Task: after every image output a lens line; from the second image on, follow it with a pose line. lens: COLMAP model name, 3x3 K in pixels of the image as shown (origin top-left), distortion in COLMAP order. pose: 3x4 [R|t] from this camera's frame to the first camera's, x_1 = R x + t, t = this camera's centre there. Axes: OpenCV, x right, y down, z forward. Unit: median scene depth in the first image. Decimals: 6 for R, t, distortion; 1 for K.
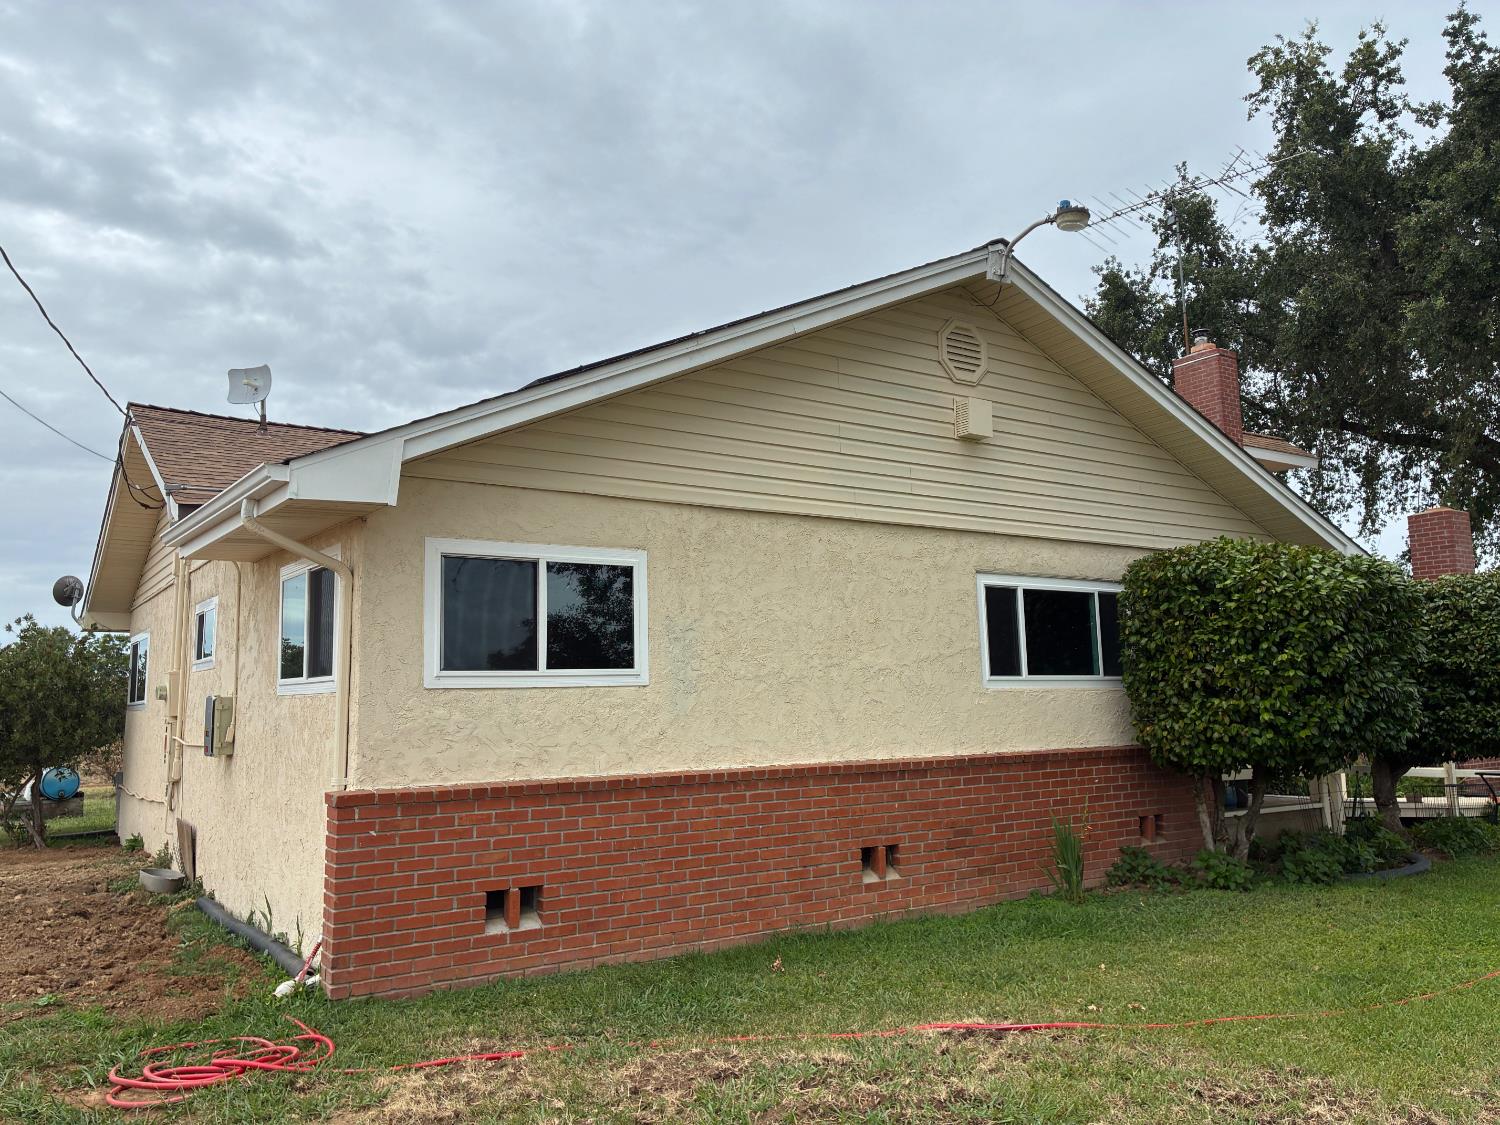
lens RADIAL K [[1100.1, 0, 750.0], [0, 1100.1, 562.5], [0, 0, 1]] dist [0.061205, -0.102480]
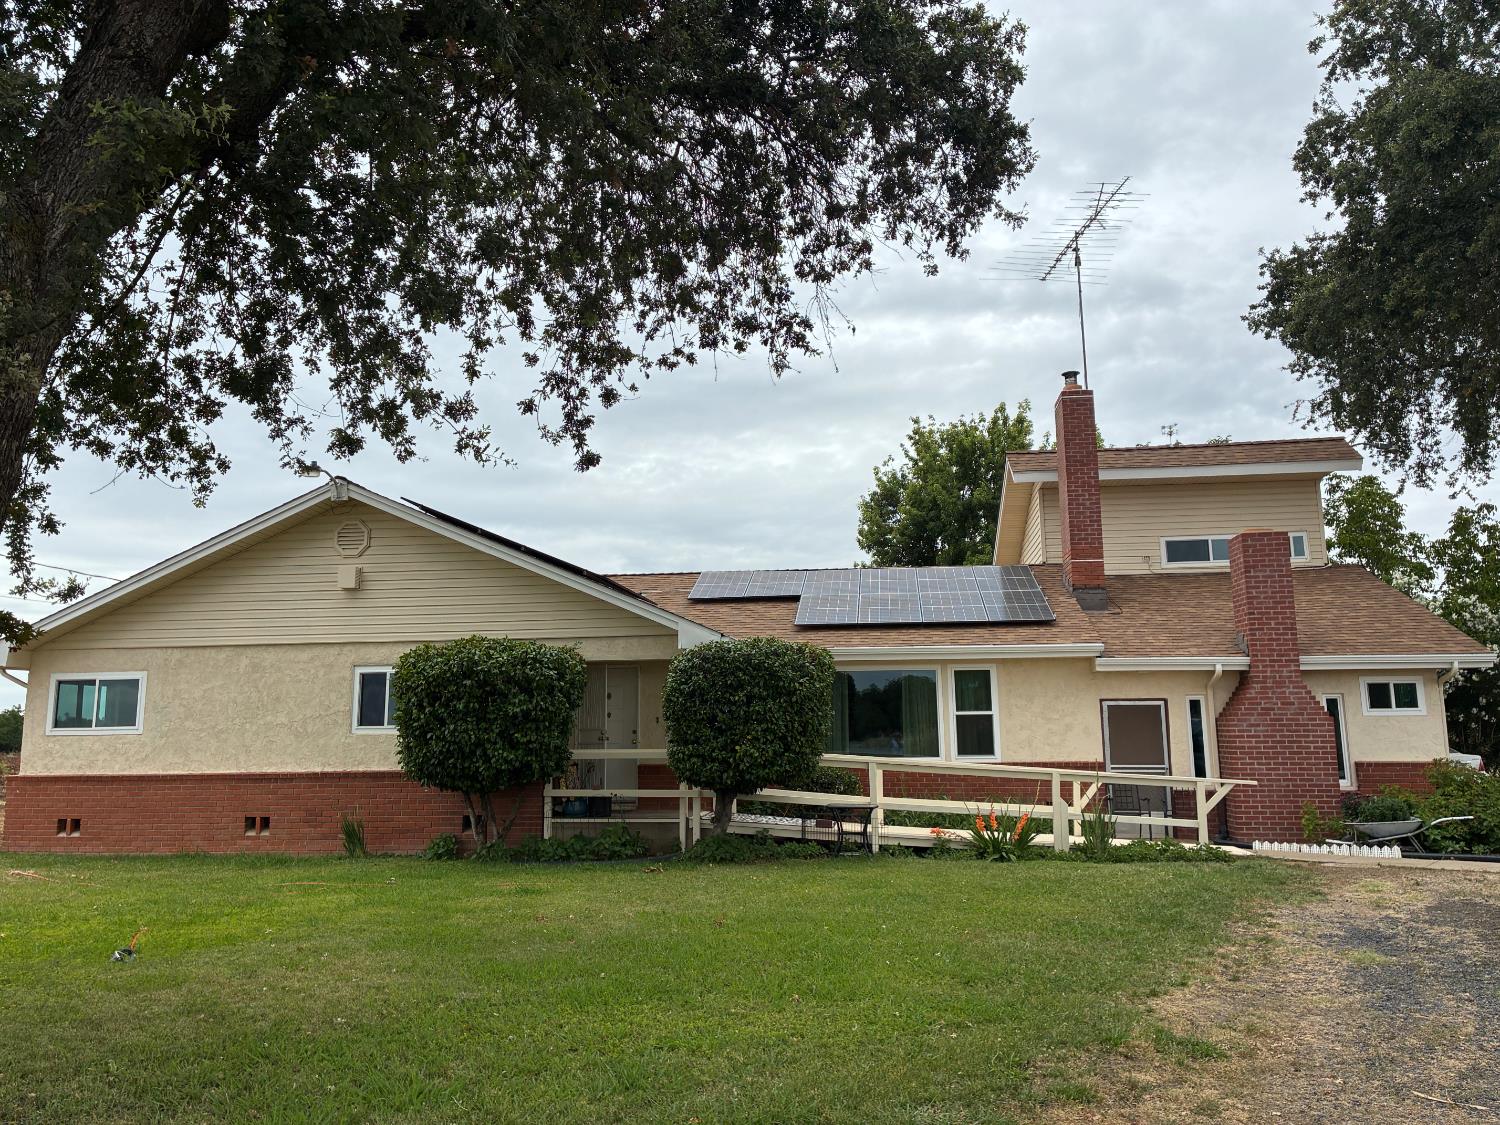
lens RADIAL K [[1100.1, 0, 750.0], [0, 1100.1, 562.5], [0, 0, 1]] dist [0.061205, -0.102480]
pose [[0.780533, -0.088777, -0.618778, 1.794115], [0.078711, 0.995943, -0.043602, -0.028307], [0.620139, -0.014672, 0.784355, 0.027292]]
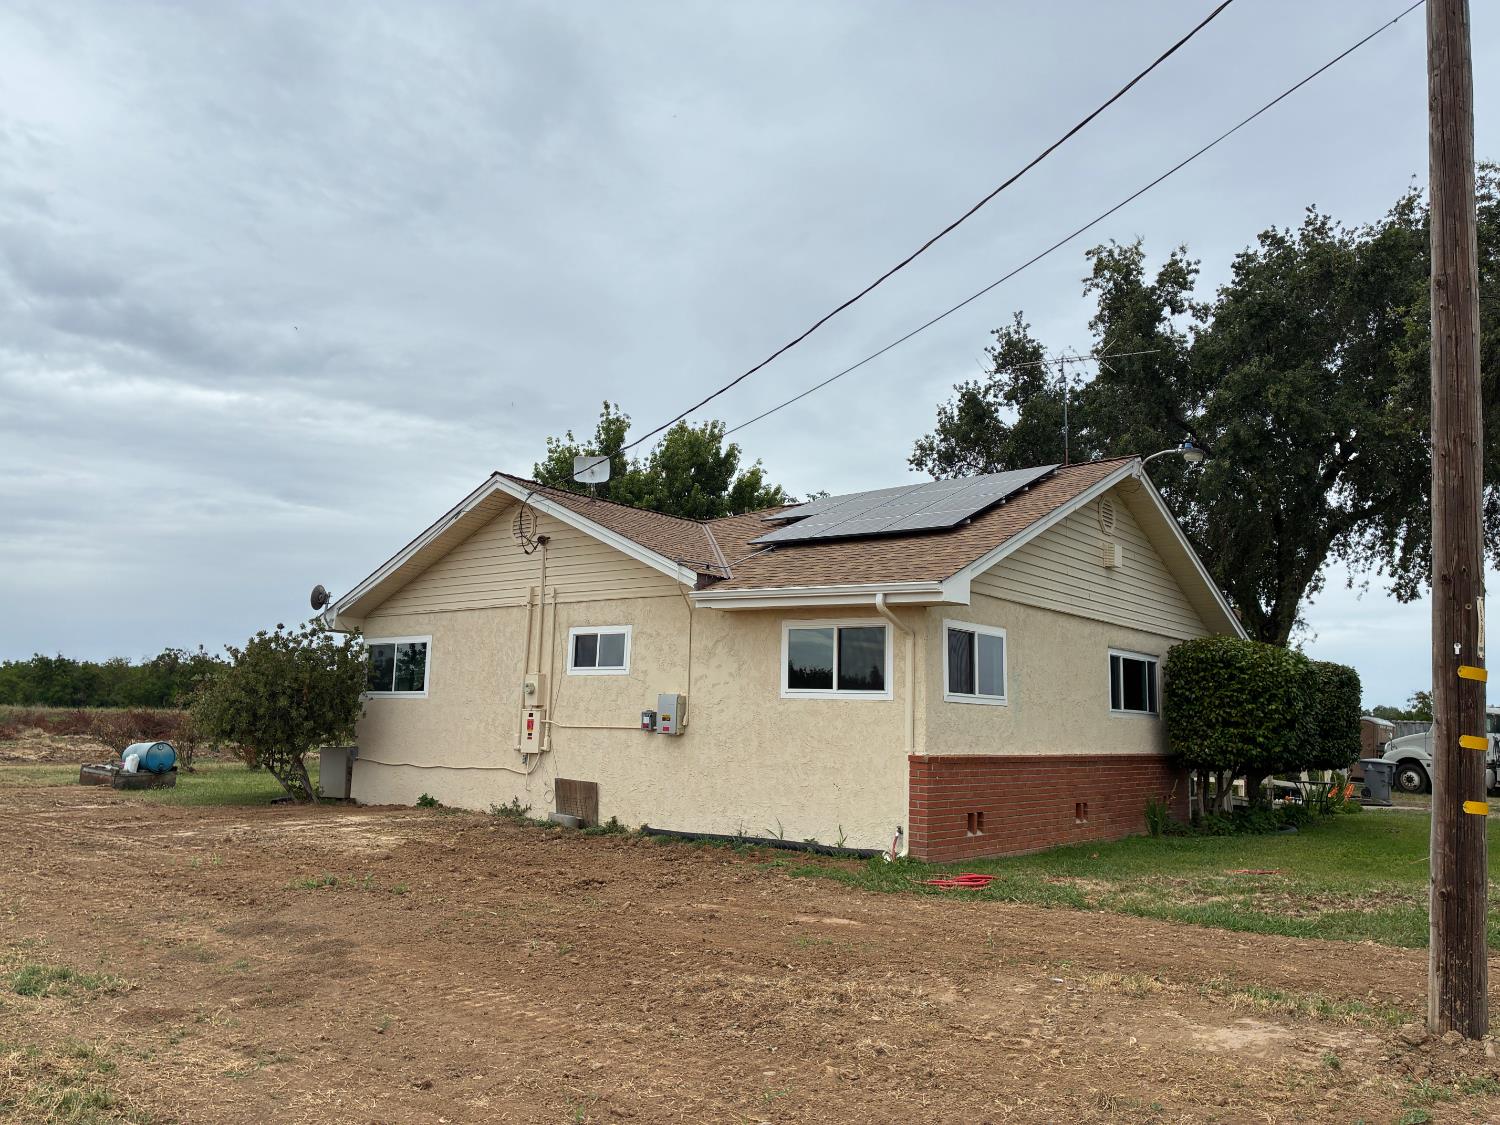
lens RADIAL K [[1100.1, 0, 750.0], [0, 1100.1, 562.5], [0, 0, 1]] dist [0.061205, -0.102480]
pose [[0.955110, 0.088879, 0.282605, -0.816156], [-0.084482, 0.996039, -0.027735, -0.026850], [-0.283950, 0.002615, 0.958835, -0.474937]]
